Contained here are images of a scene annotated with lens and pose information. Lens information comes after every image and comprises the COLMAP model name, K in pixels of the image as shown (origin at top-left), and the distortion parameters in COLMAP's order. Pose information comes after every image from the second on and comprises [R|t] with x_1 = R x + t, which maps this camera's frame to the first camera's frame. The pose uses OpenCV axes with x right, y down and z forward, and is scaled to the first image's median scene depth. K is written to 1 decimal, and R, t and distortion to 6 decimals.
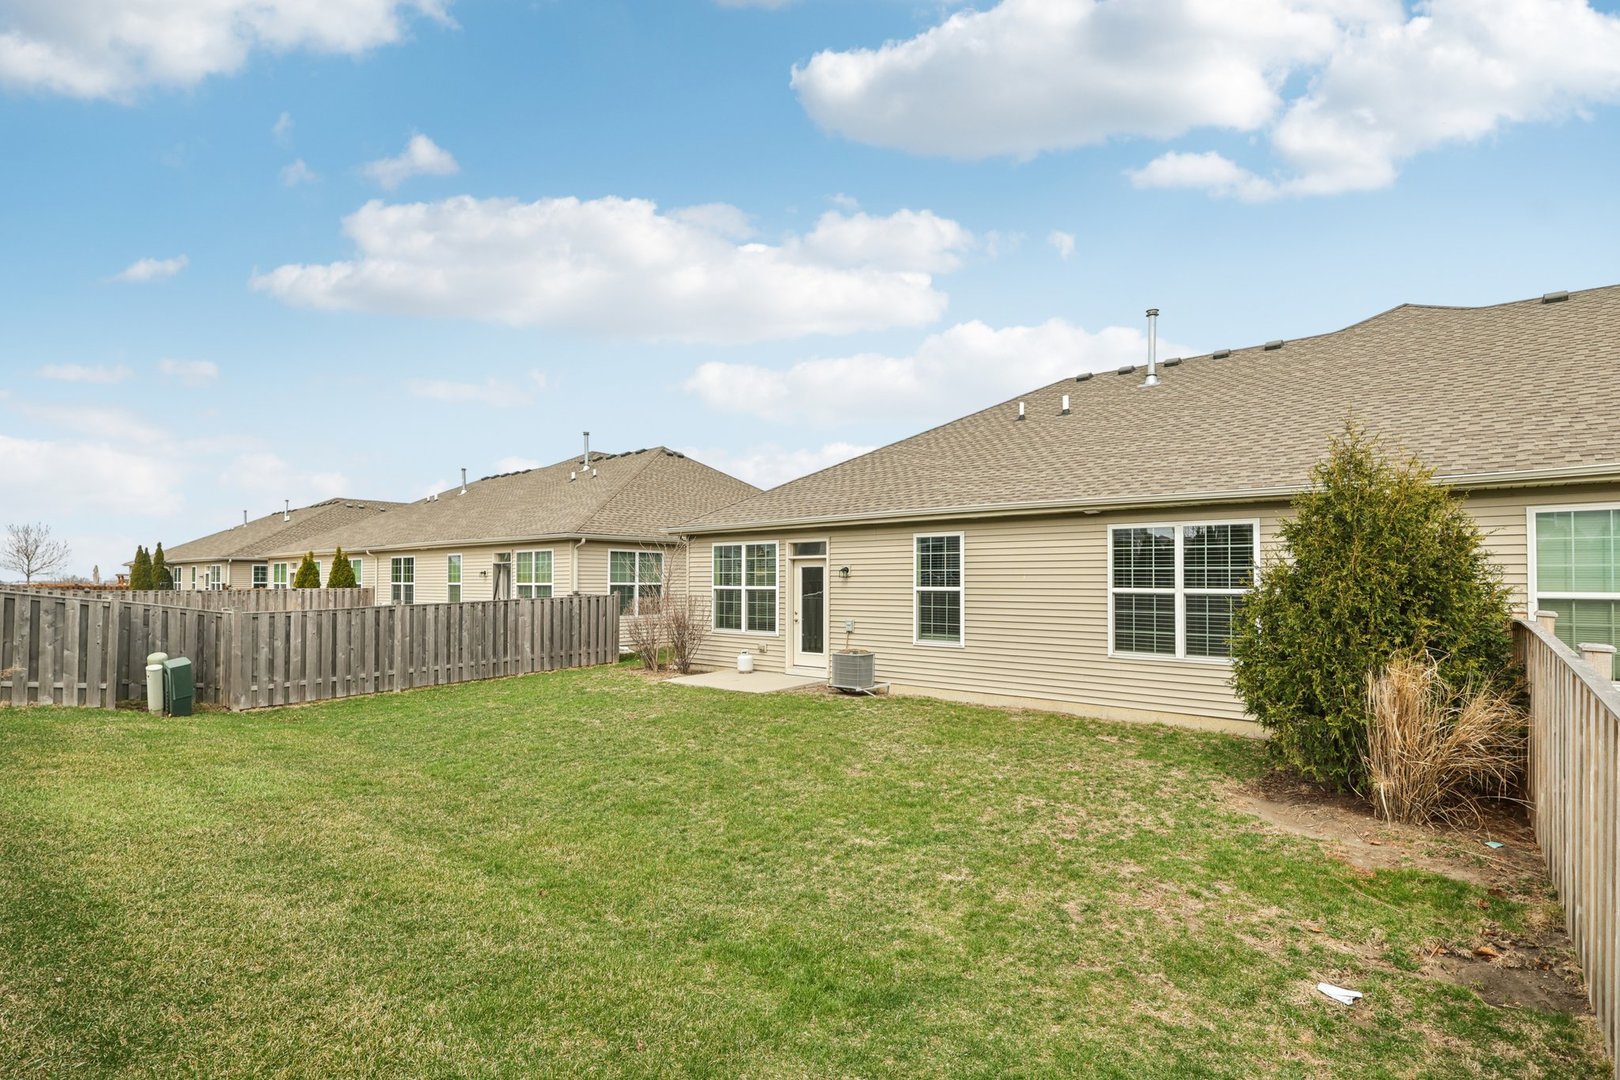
lens RADIAL K [[759.5, 0, 801.5], [0, 759.5, 559.8], [0, 0, 1]] dist [0.001064, -0.000312]
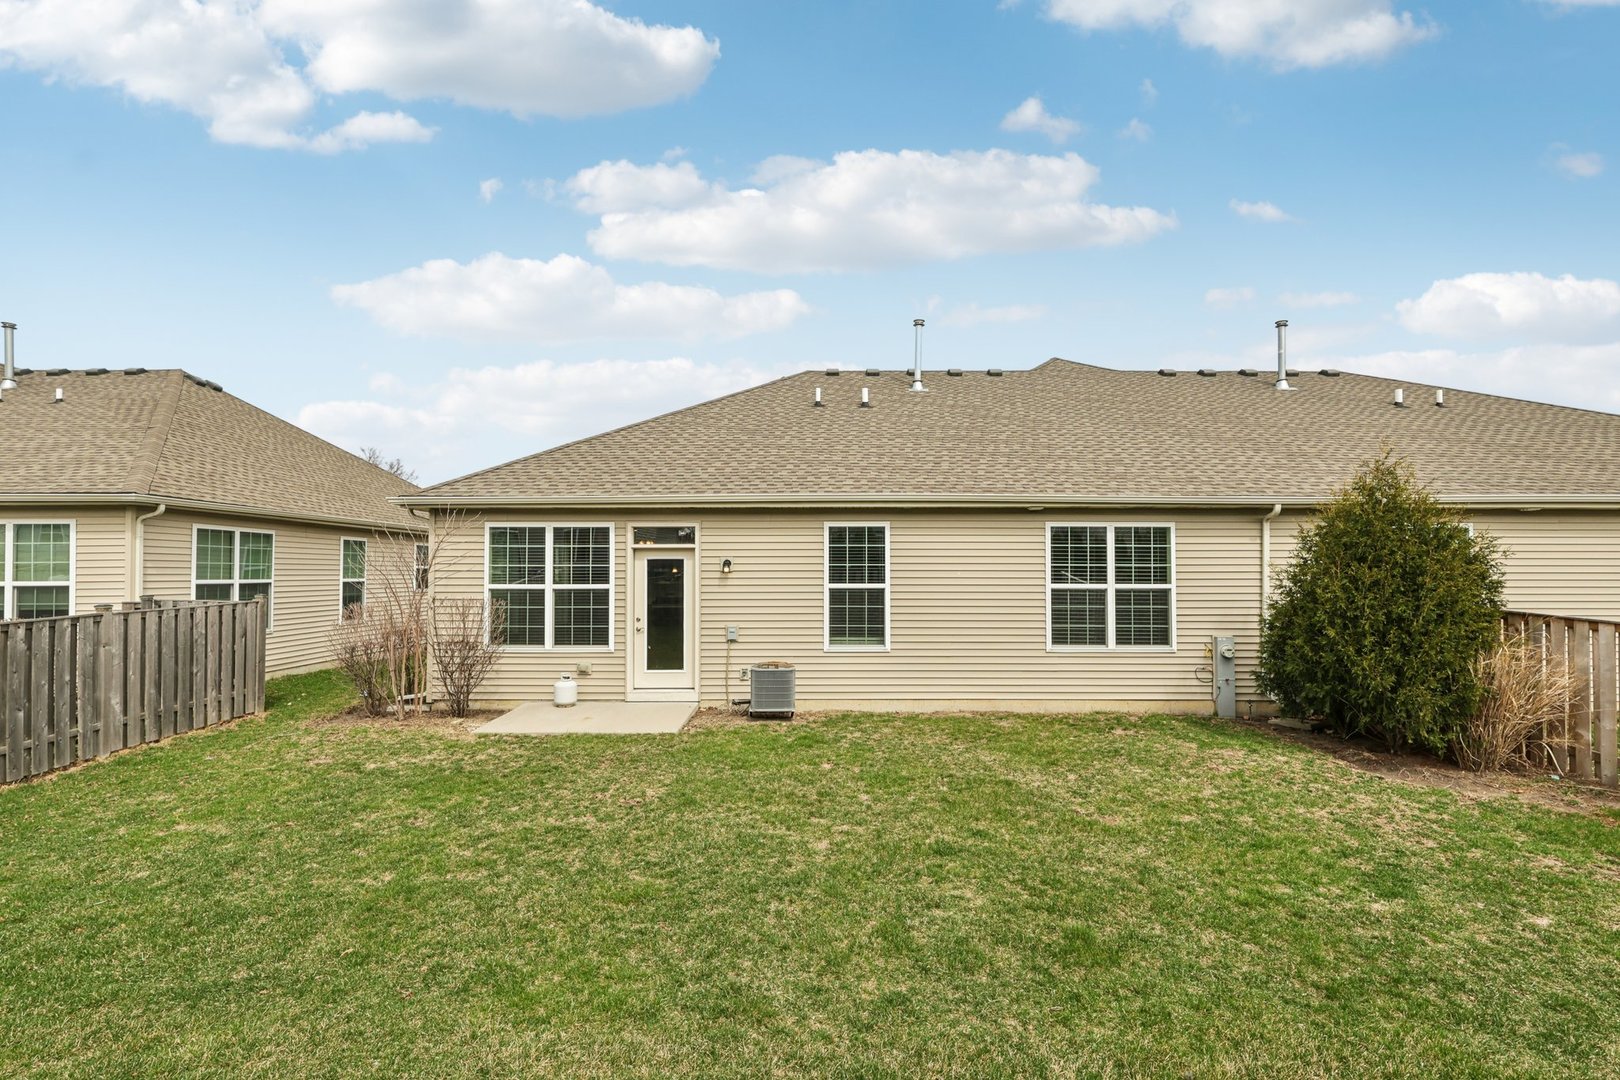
lens RADIAL K [[759.5, 0, 796.1], [0, 759.5, 553.5], [0, 0, 1]] dist [0.001064, -0.000312]
pose [[0.770799, 0.017075, 0.636849, -0.439460], [-0.016787, 0.999838, -0.006490, 0.007532], [-0.636857, -0.005689, 0.770961, 0.377366]]
